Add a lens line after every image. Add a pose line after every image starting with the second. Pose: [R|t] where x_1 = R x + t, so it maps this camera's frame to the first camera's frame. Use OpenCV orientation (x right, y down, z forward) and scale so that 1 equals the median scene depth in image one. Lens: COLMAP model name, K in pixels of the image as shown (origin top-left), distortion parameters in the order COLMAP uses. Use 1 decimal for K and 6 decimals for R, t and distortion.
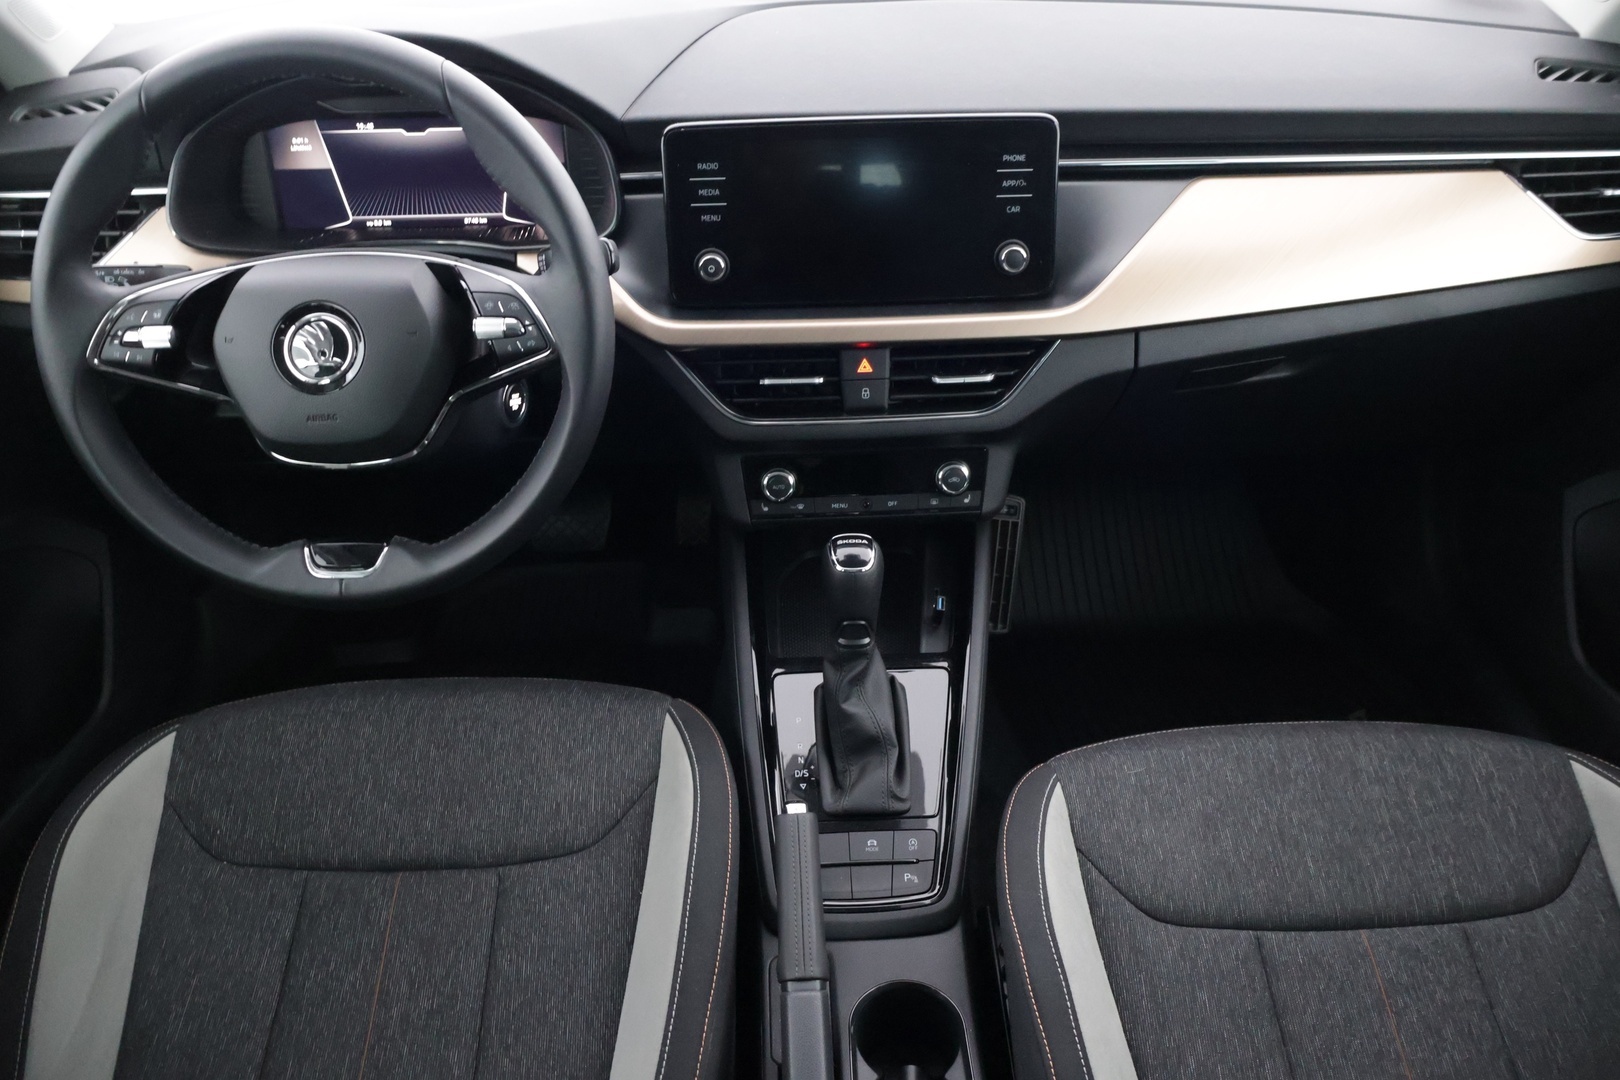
lens RADIAL K [[1359.2, 0, 810.0], [0, 1359.2, 540.0], [0, 0, 1]] dist [-0.006629, -0.001161]
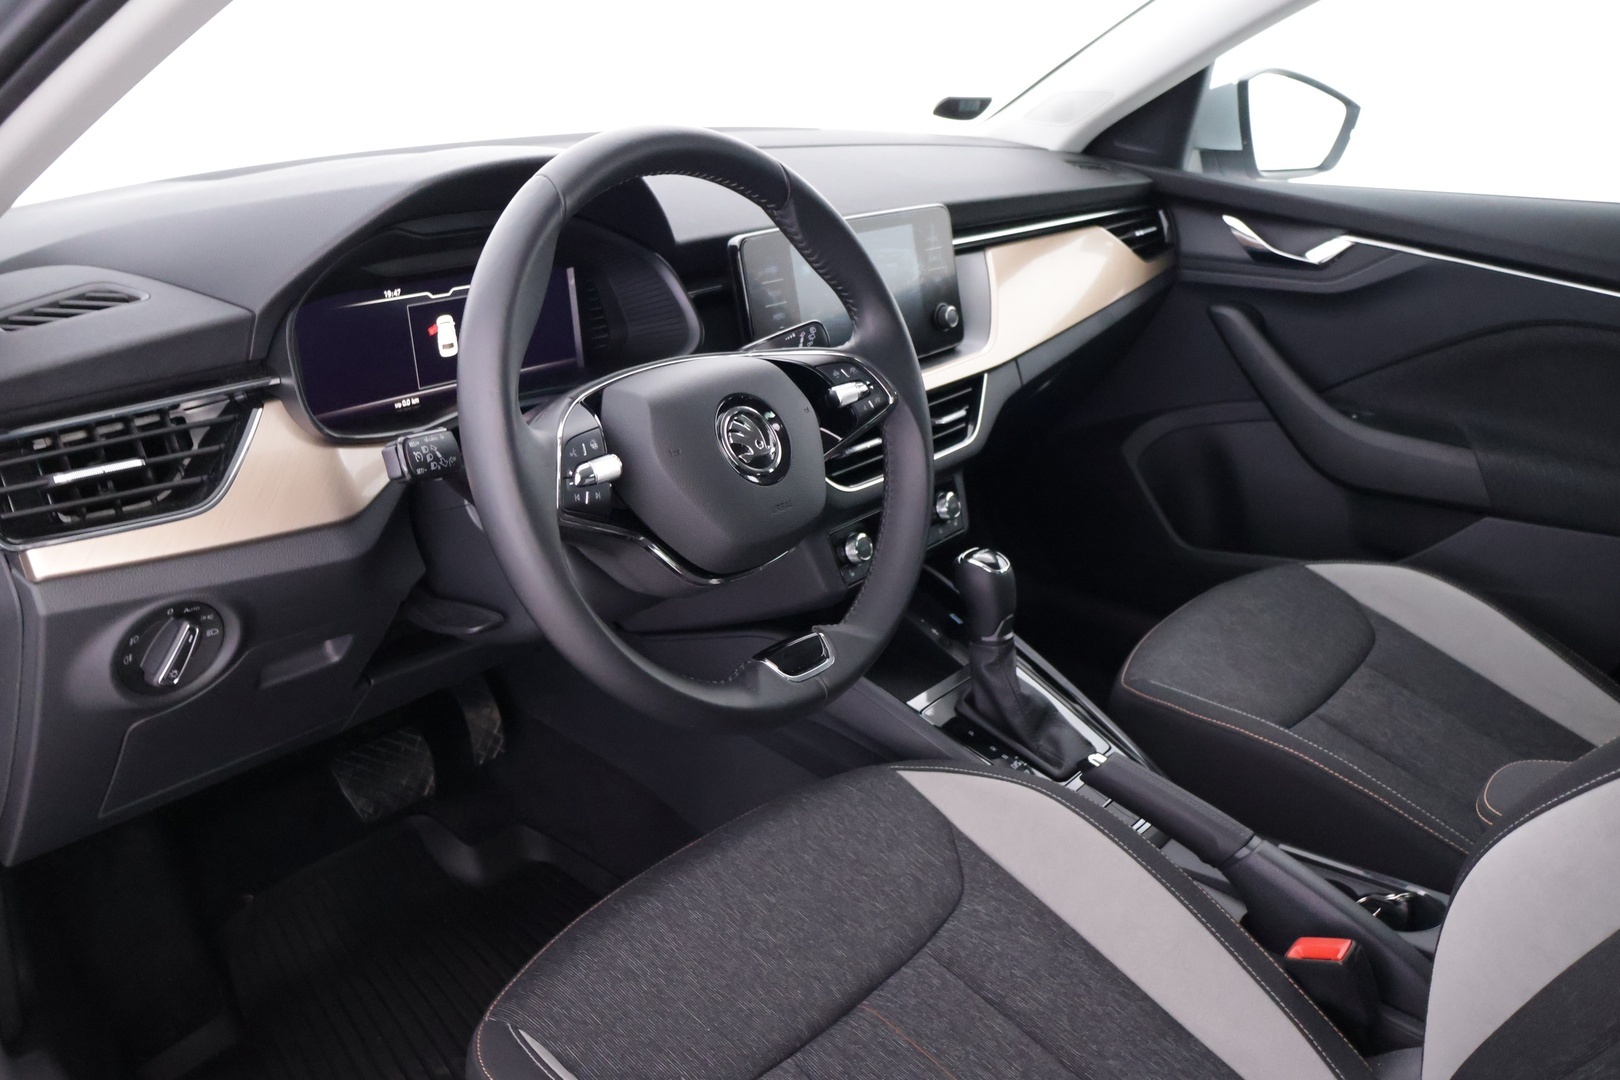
lens RADIAL K [[1359.2, 0, 810.0], [0, 1359.2, 540.0], [0, 0, 1]] dist [-0.006629, -0.001161]
pose [[0.650678, -0.244613, 0.718876, -0.897063], [0.390296, 0.919808, -0.040285, -0.019433], [-0.651374, 0.306787, 0.693970, 0.289357]]
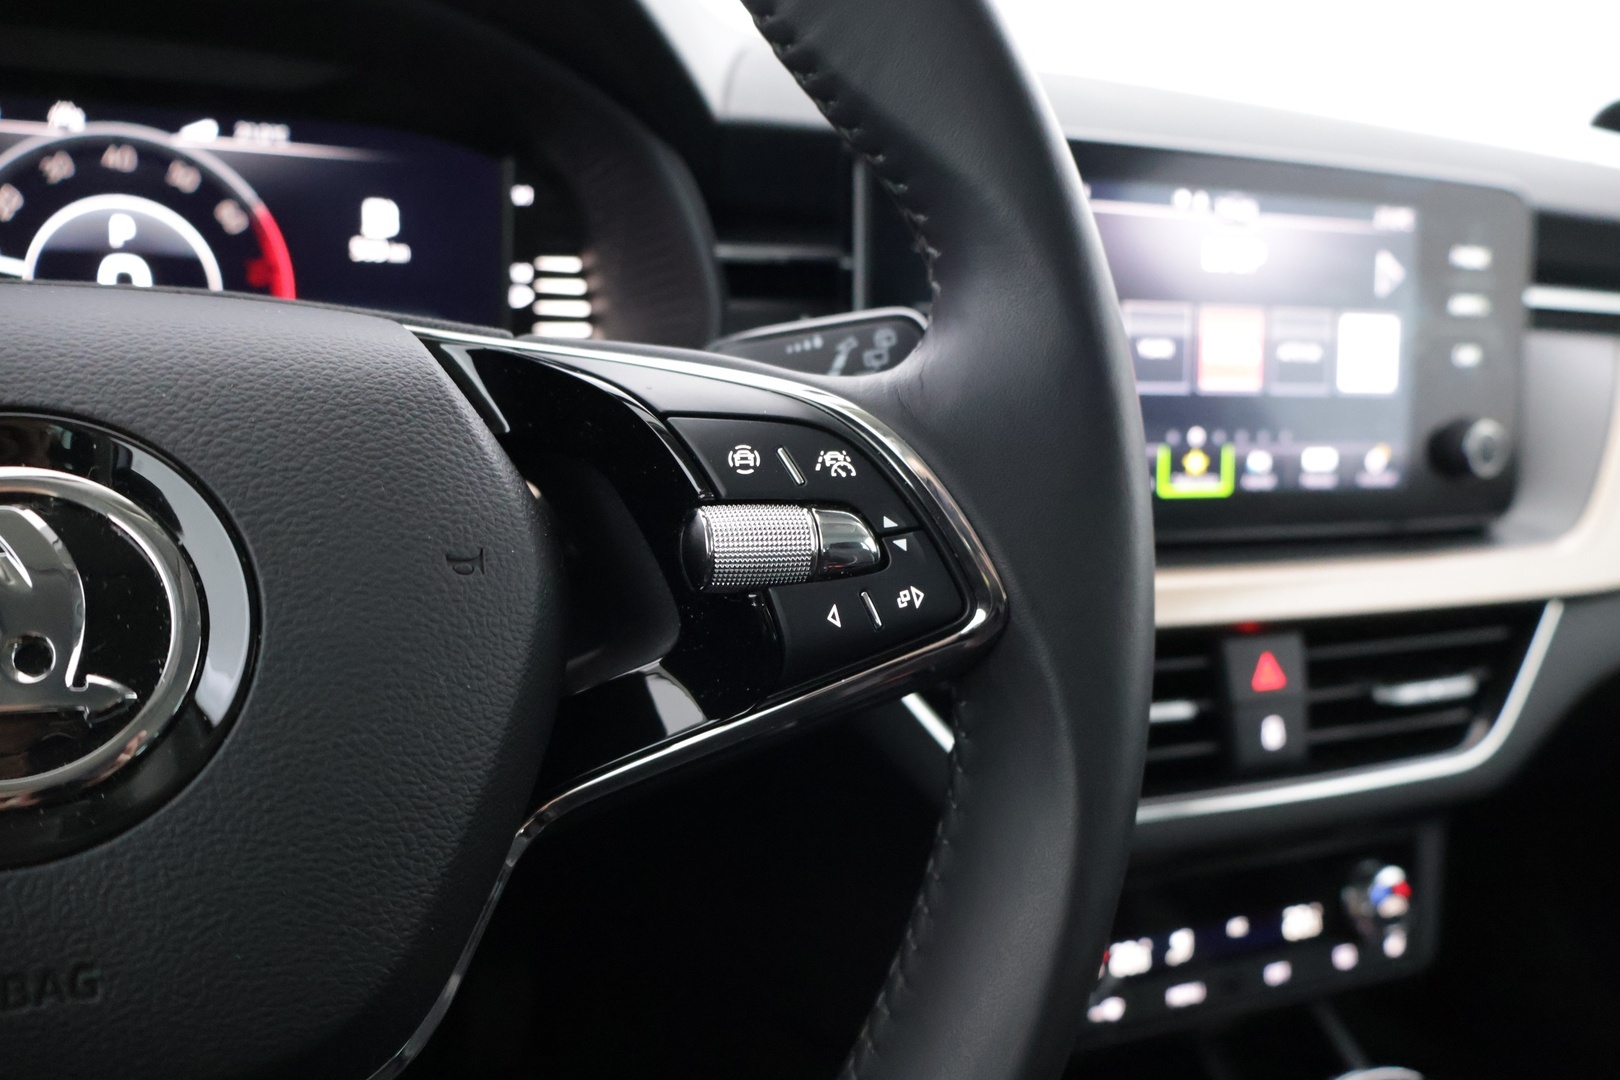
lens RADIAL K [[1359.2, 0, 810.0], [0, 1359.2, 540.0], [0, 0, 1]] dist [-0.006629, -0.001161]
pose [[0.920781, 0.005232, 0.390046, -0.285931], [0.090228, 0.969937, -0.226013, -0.084777], [-0.379502, 0.243301, 0.892627, 0.667642]]
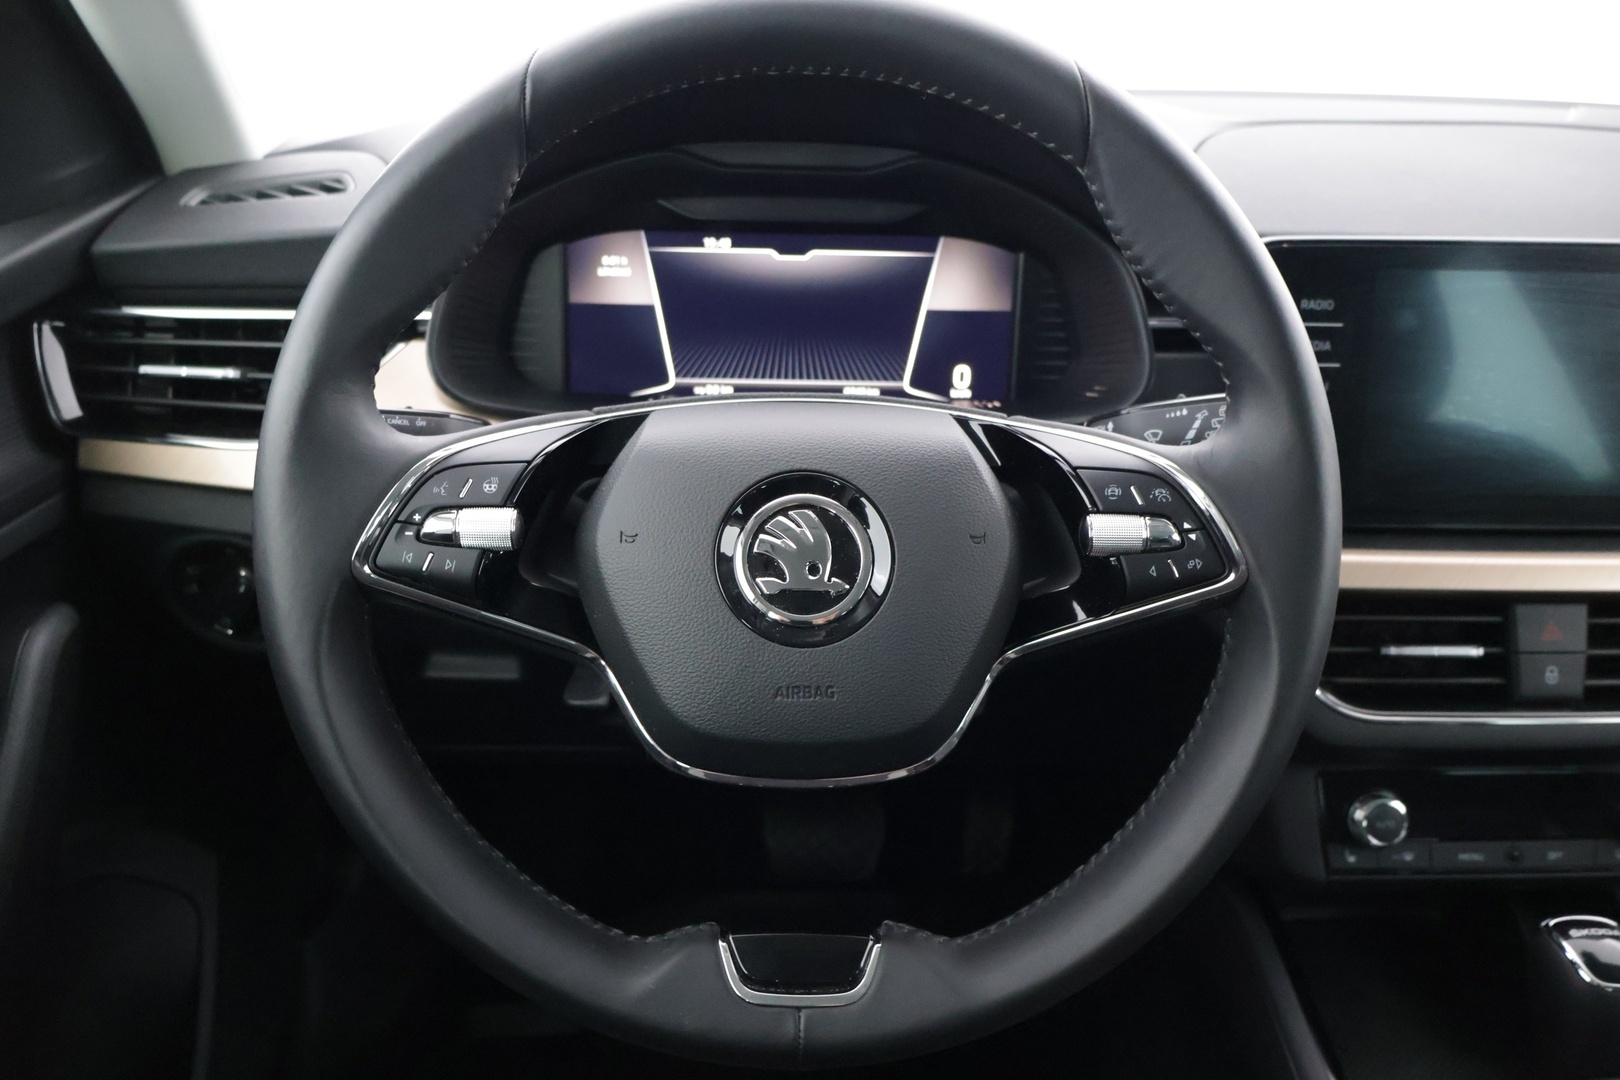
lens RADIAL K [[1359.2, 0, 810.0], [0, 1359.2, 540.0], [0, 0, 1]] dist [-0.006629, -0.001161]
pose [[0.999134, 0.035390, 0.021882, -0.320932], [-0.030393, 0.979921, -0.197055, -0.038913], [-0.028416, 0.196220, 0.980148, 0.419052]]
